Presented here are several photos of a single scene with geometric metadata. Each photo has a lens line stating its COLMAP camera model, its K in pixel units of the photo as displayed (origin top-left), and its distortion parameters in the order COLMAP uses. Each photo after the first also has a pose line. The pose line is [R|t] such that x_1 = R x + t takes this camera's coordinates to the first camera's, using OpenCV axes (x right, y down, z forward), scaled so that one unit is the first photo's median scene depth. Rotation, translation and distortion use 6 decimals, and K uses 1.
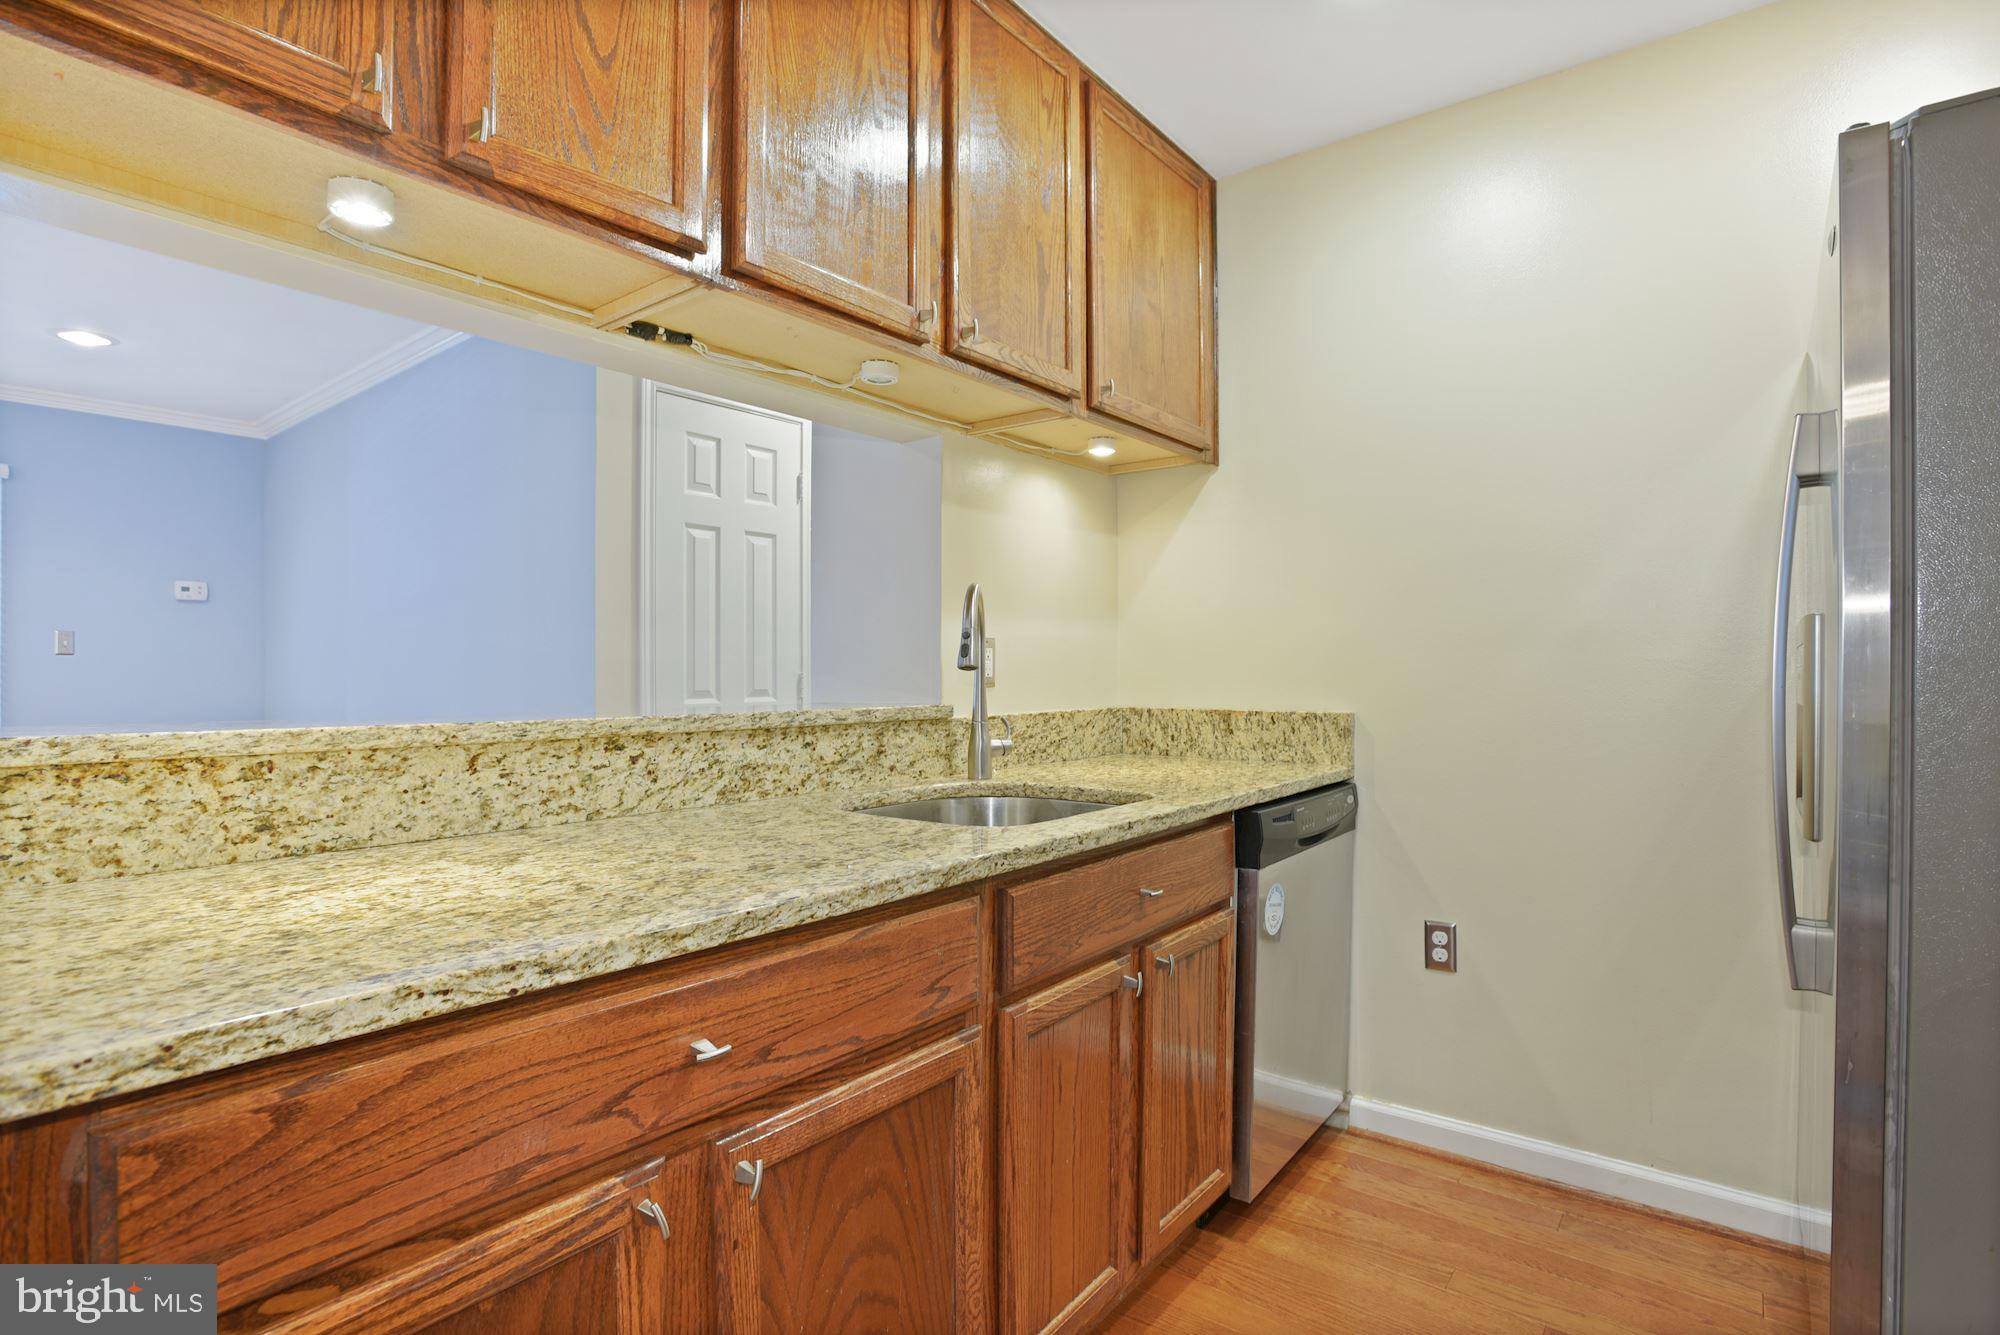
lens RADIAL K [[983.1, 0, 991.8], [0, 983.1, 669.6], [0, 0, 1]] dist [-0.071827, 0.030143]
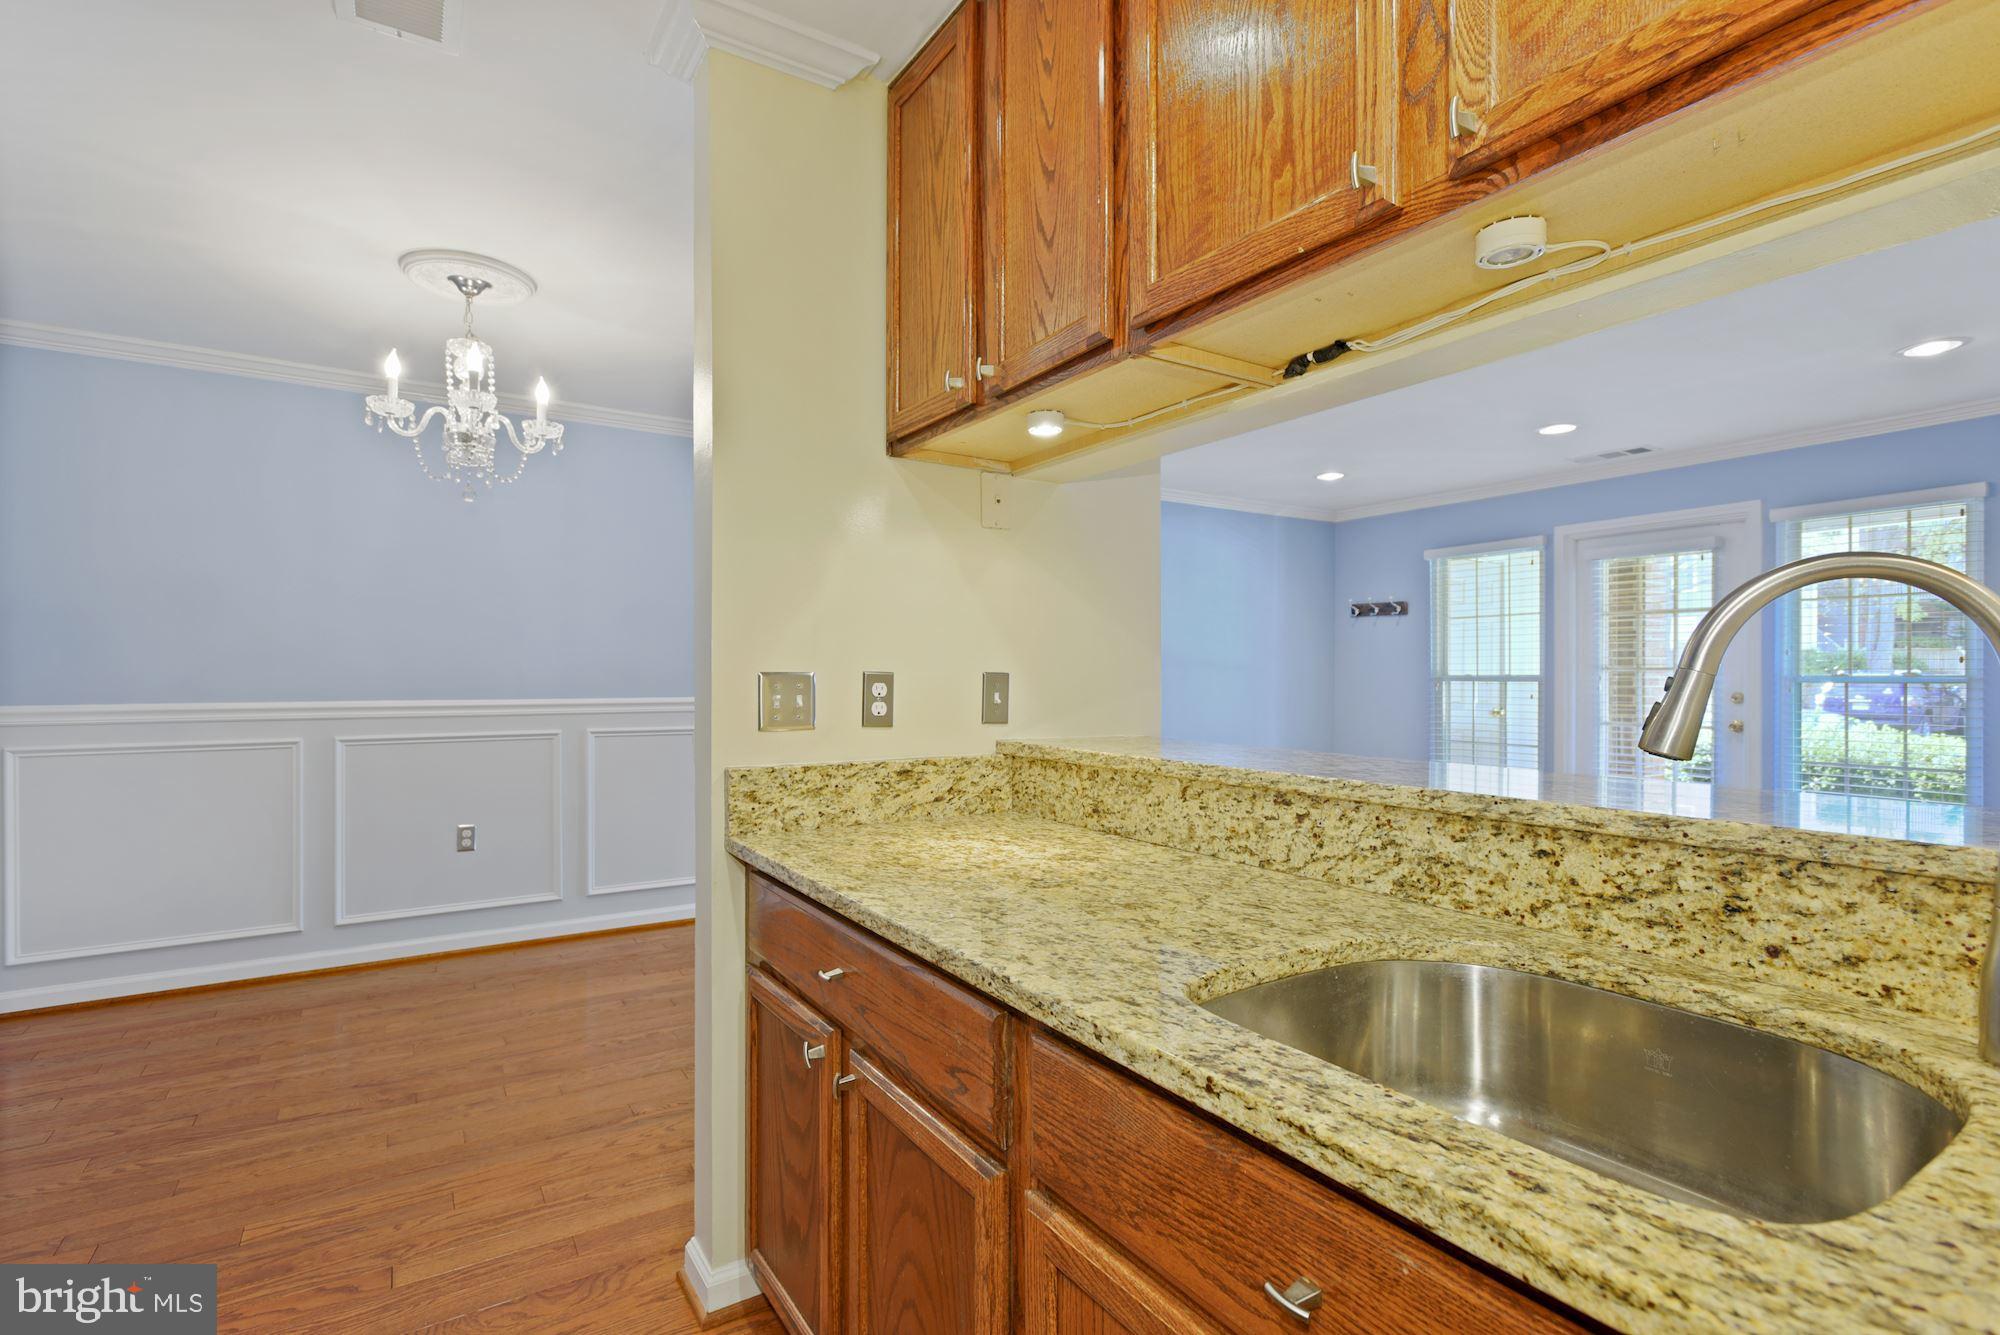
lens RADIAL K [[947.6, 0, 1000.0], [0, 947.6, 667.5], [0, 0, 1]] dist [0.005533, -0.000839]
pose [[-0.333312, -0.010502, -0.942758, 0.573509], [0.000859, 0.999934, -0.011442, -0.042334], [0.942816, -0.004624, -0.333281, 0.968248]]
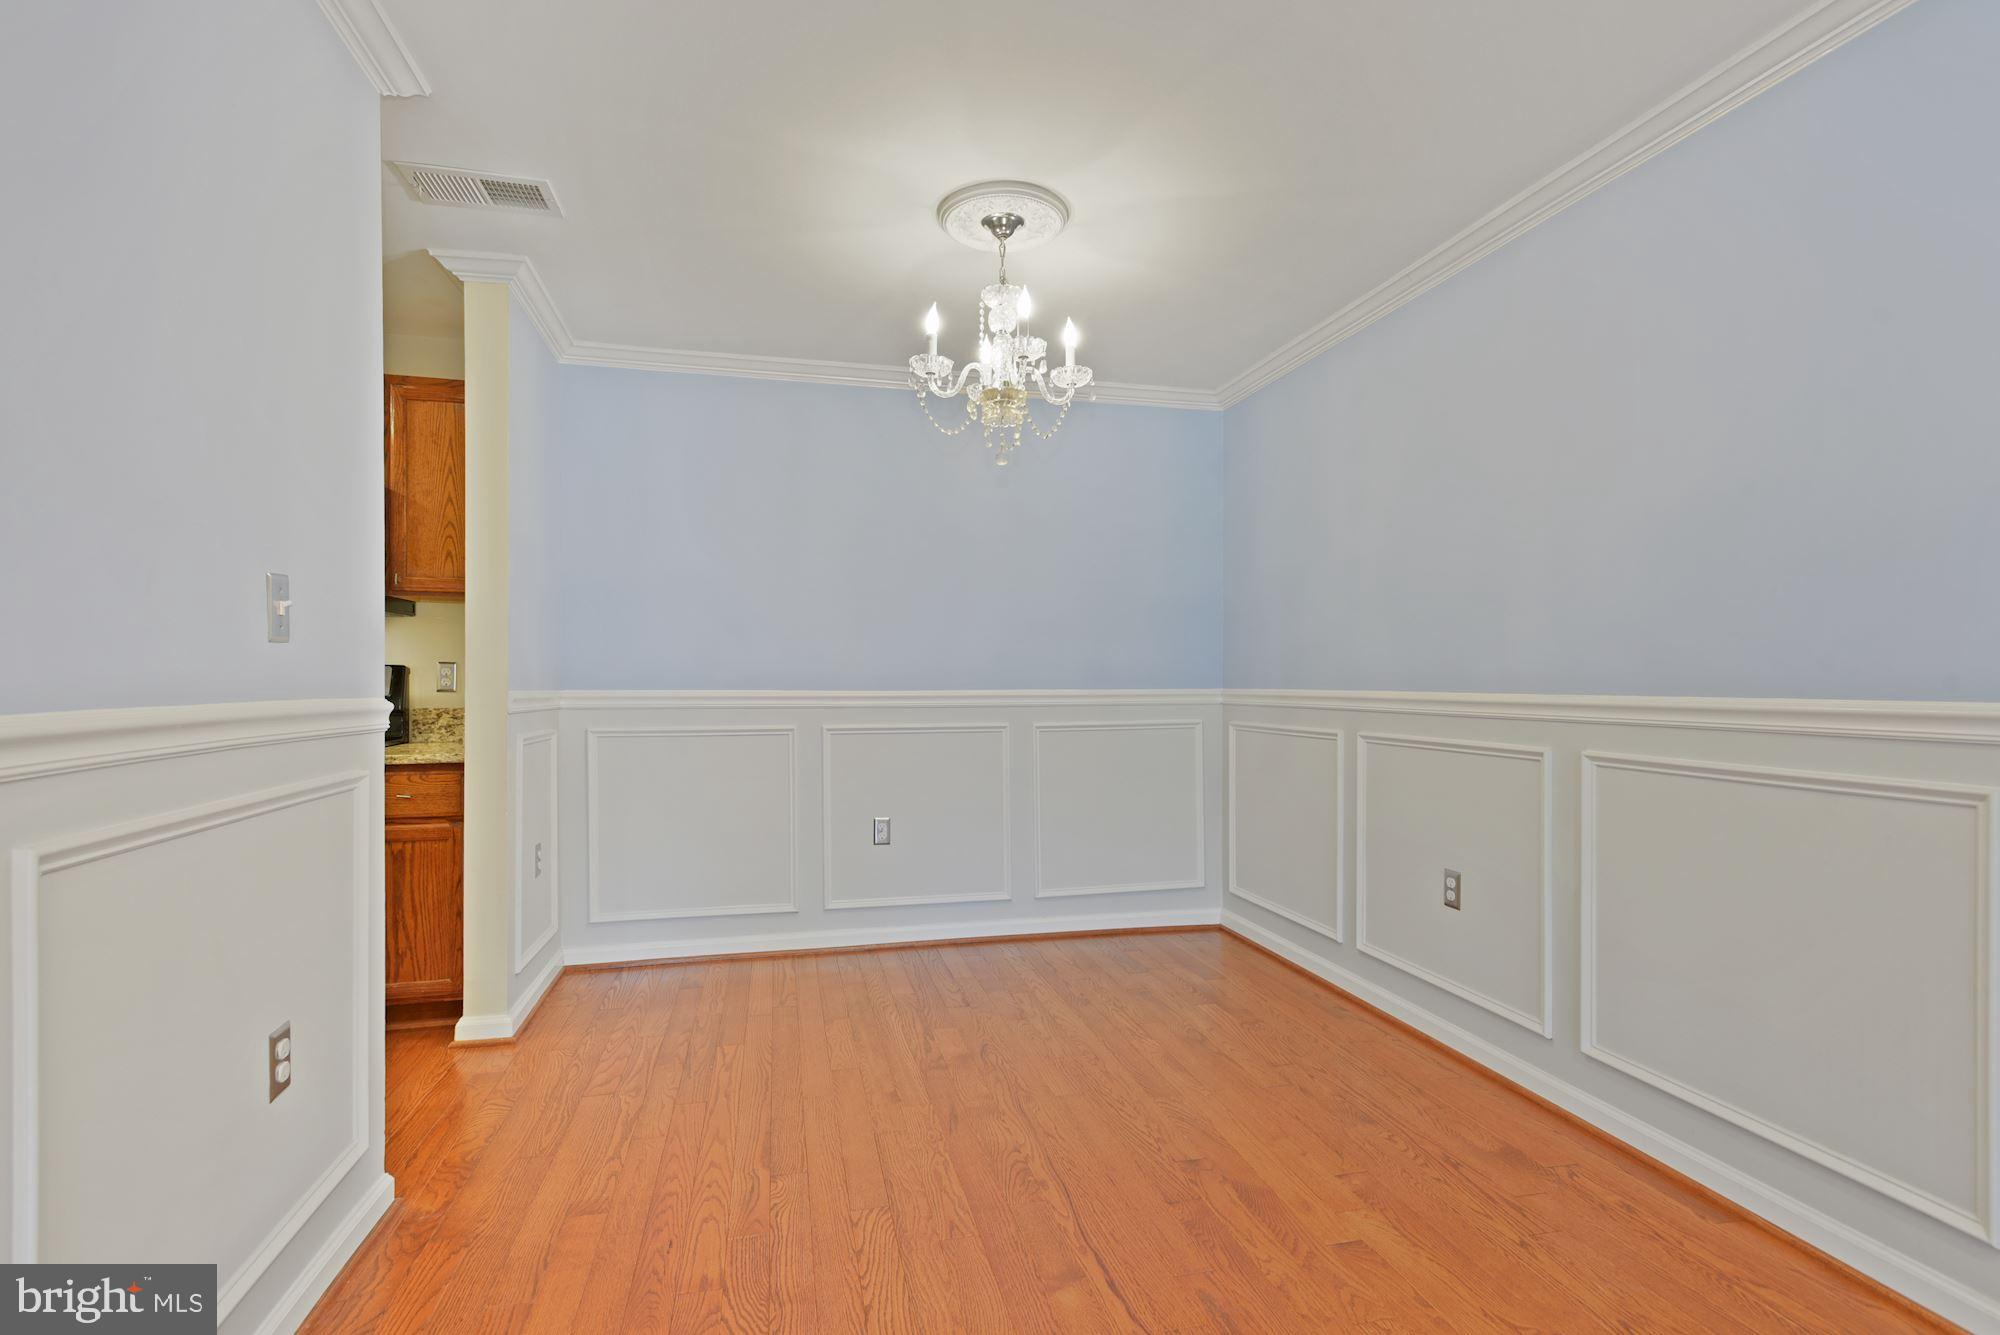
lens RADIAL K [[956.1, 0, 997.9], [0, 956.1, 685.8], [0, 0, 1]] dist [0.025593, 0.000032]
pose [[-0.779024, -0.003589, 0.626984, -1.789208], [-0.001971, 0.999993, 0.003276, -0.001700], [-0.626991, 0.001316, -0.779025, 0.718246]]
